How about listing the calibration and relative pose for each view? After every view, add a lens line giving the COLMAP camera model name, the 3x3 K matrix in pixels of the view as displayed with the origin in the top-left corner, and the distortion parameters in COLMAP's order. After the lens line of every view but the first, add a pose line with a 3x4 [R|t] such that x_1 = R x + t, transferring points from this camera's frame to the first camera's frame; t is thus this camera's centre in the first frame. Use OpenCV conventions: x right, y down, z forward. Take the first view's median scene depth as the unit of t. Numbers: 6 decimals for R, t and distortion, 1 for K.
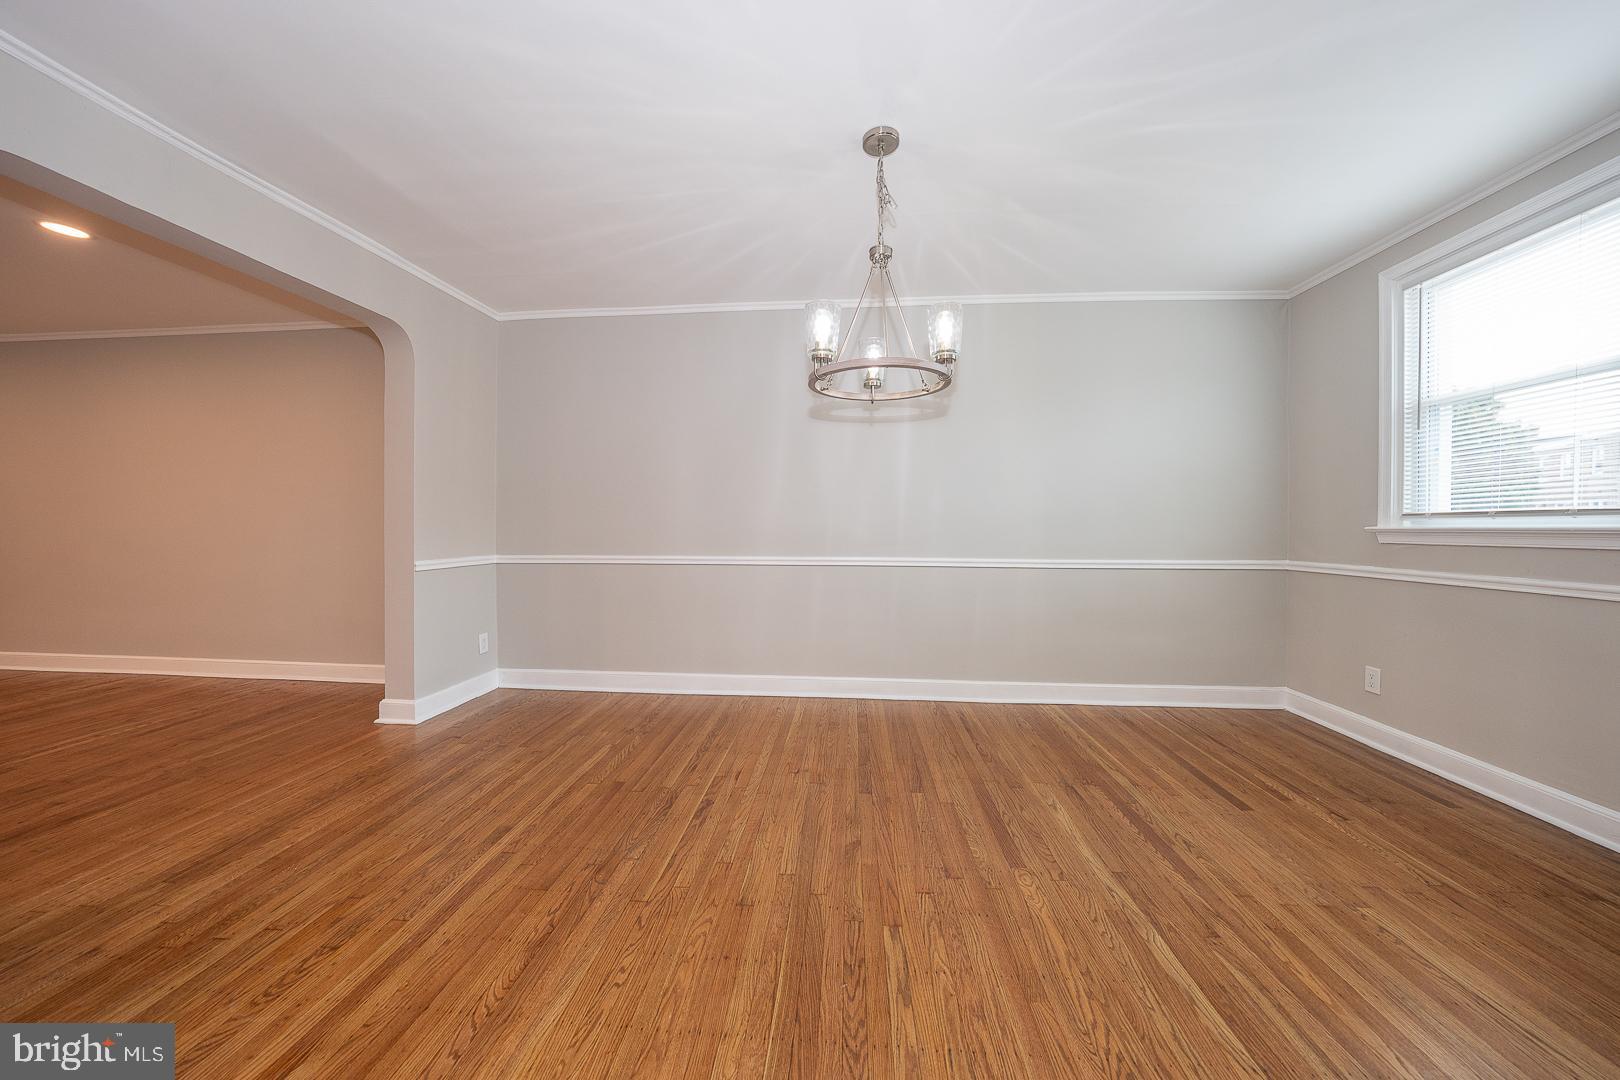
lens RADIAL K [[558.3, 0, 812.0], [0, 558.3, 534.1], [0, 0, 1]] dist [-0.028725, 0.006647]
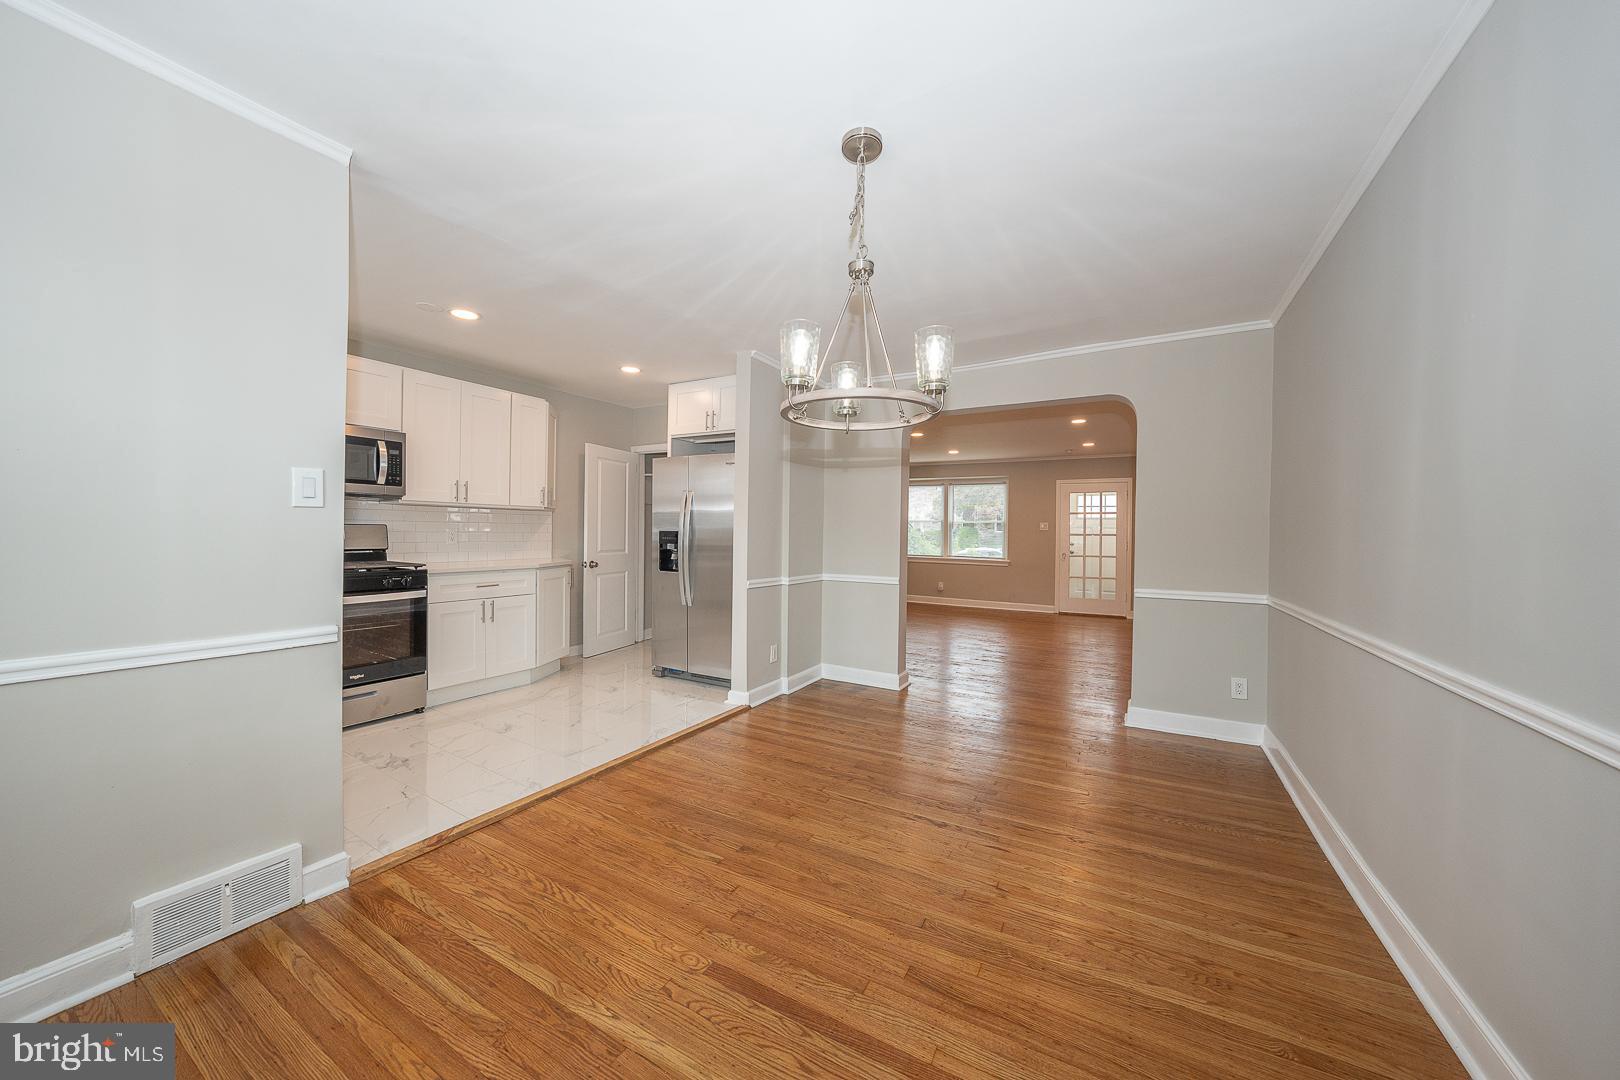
lens RADIAL K [[558.3, 0, 812.0], [0, 558.3, 534.1], [0, 0, 1]] dist [-0.028725, 0.006647]
pose [[-0.424315, -0.008906, -0.905471, 0.933334], [-0.027606, 0.999614, 0.003105, -0.074742], [0.905094, 0.026314, -0.424397, 1.274012]]
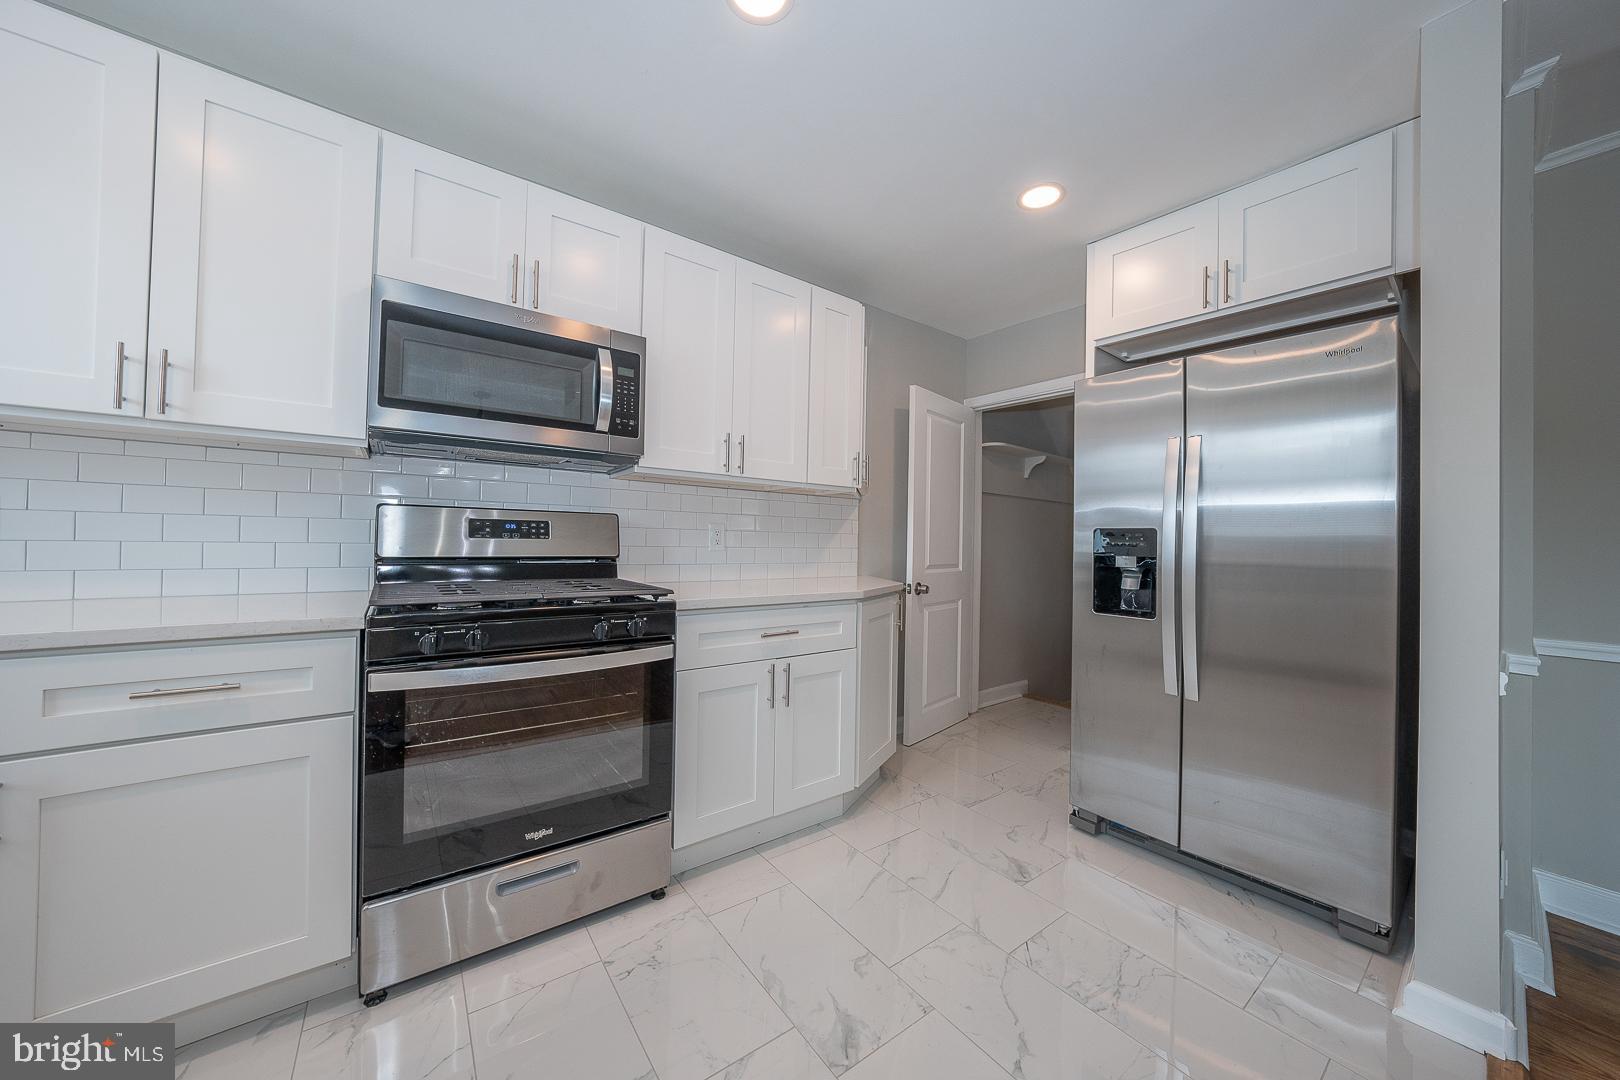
lens RADIAL K [[558.3, 0, 812.0], [0, 558.3, 534.1], [0, 0, 1]] dist [-0.028725, 0.006647]
pose [[-0.738428, -0.029947, -0.673667, 0.299609], [-0.033689, 0.999404, -0.007500, -0.028102], [0.673490, 0.017157, -0.738997, 0.213703]]
